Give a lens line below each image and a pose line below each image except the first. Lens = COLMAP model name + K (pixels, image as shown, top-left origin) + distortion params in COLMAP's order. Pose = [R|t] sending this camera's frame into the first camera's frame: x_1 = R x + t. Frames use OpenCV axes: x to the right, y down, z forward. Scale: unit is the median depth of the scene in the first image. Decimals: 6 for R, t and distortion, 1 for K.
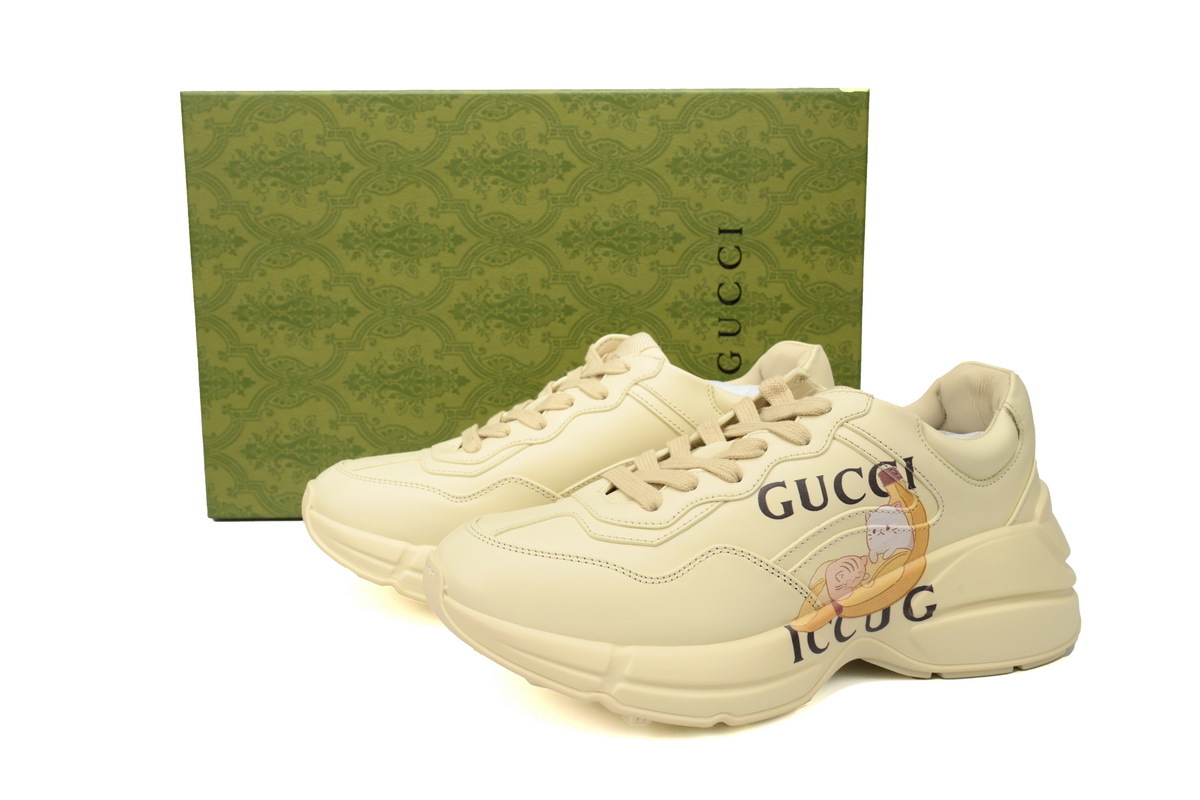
lens RADIAL K [[1145.7, 0, 600.3], [0, 1145.7, 406.1], [0, 0, 1]] dist [-0.064958, 0.000000]
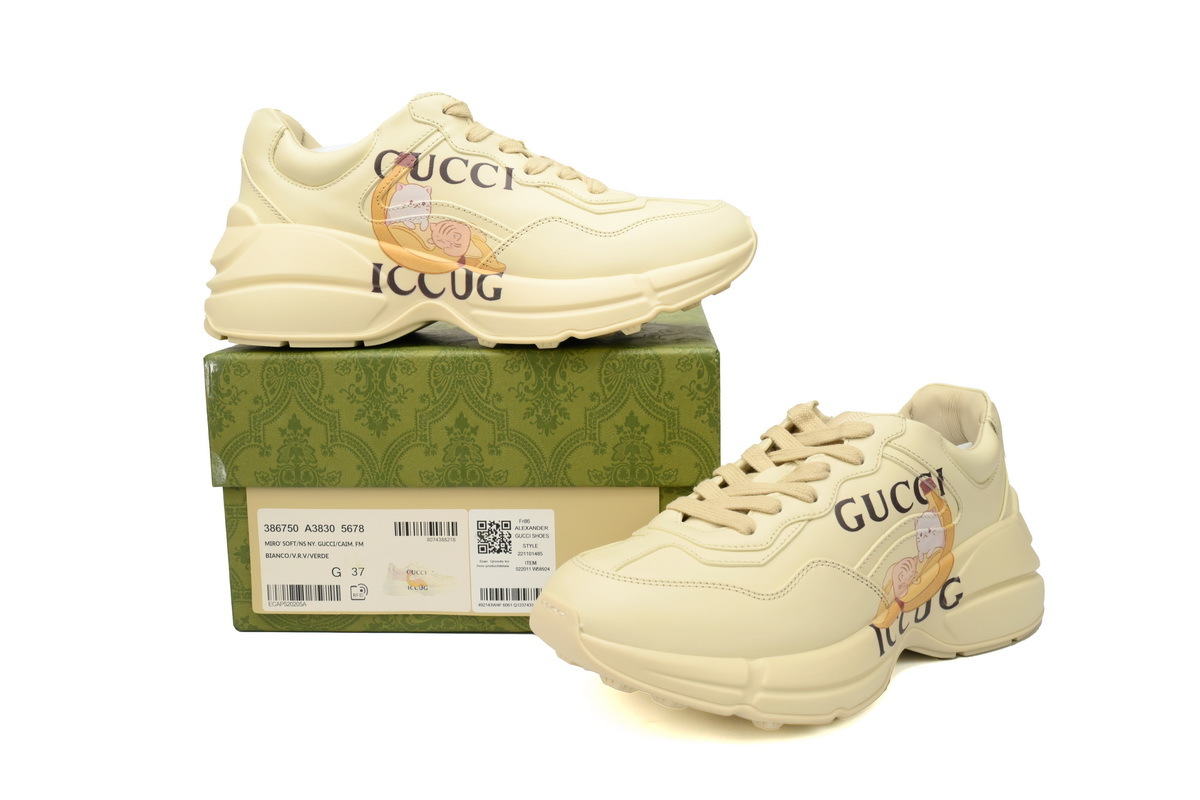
lens RADIAL K [[1145.7, 0, 599.1], [0, 1145.7, 394.4], [0, 0, 1]] dist [-0.064958, 0.000000]
pose [[0.953060, -0.052343, 0.298223, -0.406691], [0.061156, 0.997922, -0.020289, -0.028553], [-0.296541, 0.037575, 0.954281, -0.008048]]
